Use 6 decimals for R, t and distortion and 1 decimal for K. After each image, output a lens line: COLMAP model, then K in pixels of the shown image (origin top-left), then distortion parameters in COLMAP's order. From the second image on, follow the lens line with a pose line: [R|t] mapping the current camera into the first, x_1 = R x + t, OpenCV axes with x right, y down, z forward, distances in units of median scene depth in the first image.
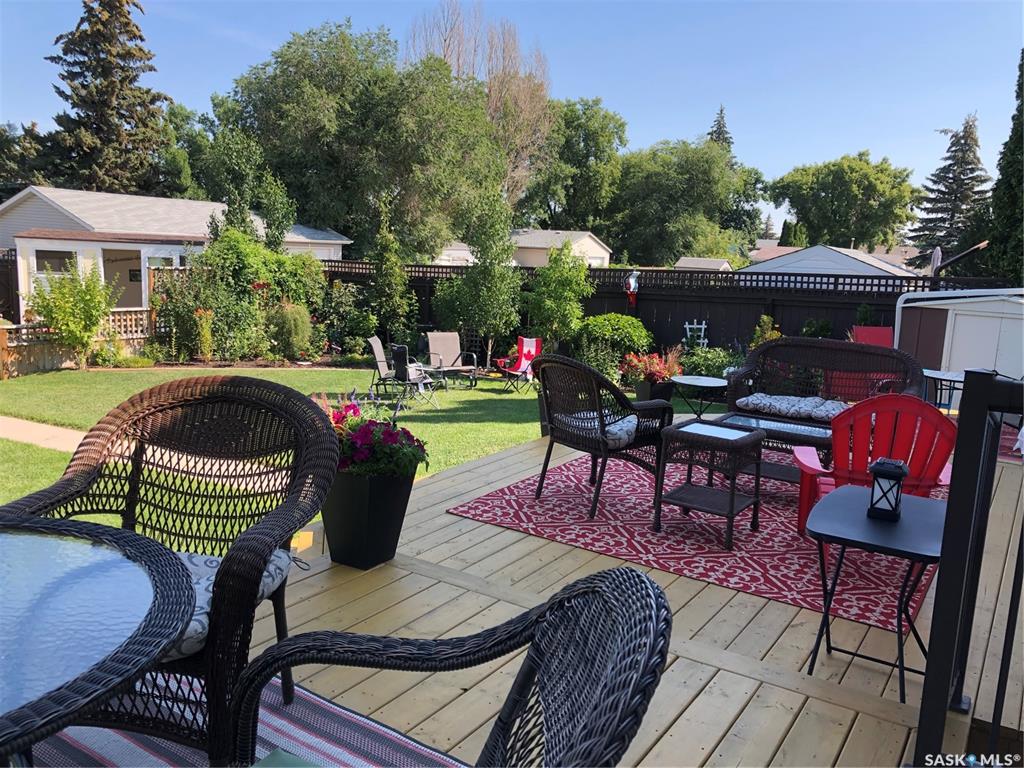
lens RADIAL K [[825.4, 0, 512.0], [0, 825.4, 384.0], [0, 0, 1]] dist [0.001189, 0.001466]
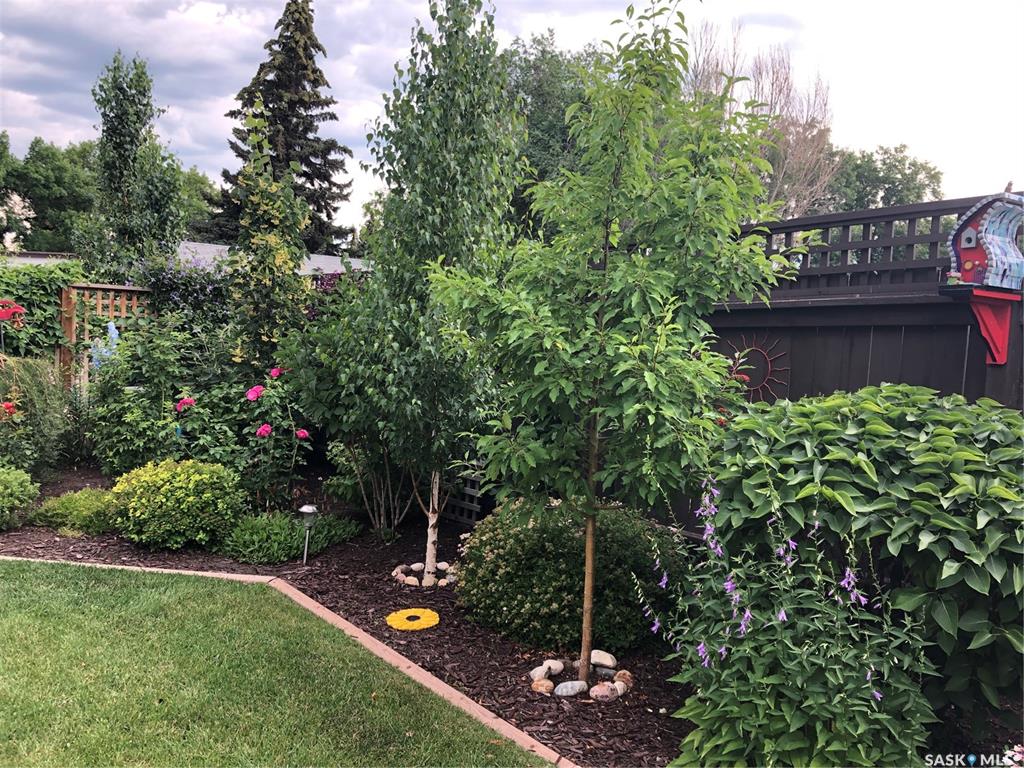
lens RADIAL K [[825.4, 0, 512.0], [0, 825.4, 384.0], [0, 0, 1]] dist [0.001189, 0.001466]
pose [[0.941585, 0.009987, -0.336626, 0.037151], [-0.047005, 0.993673, -0.102000, -0.021867], [0.333478, 0.111865, 0.936098, 0.280033]]
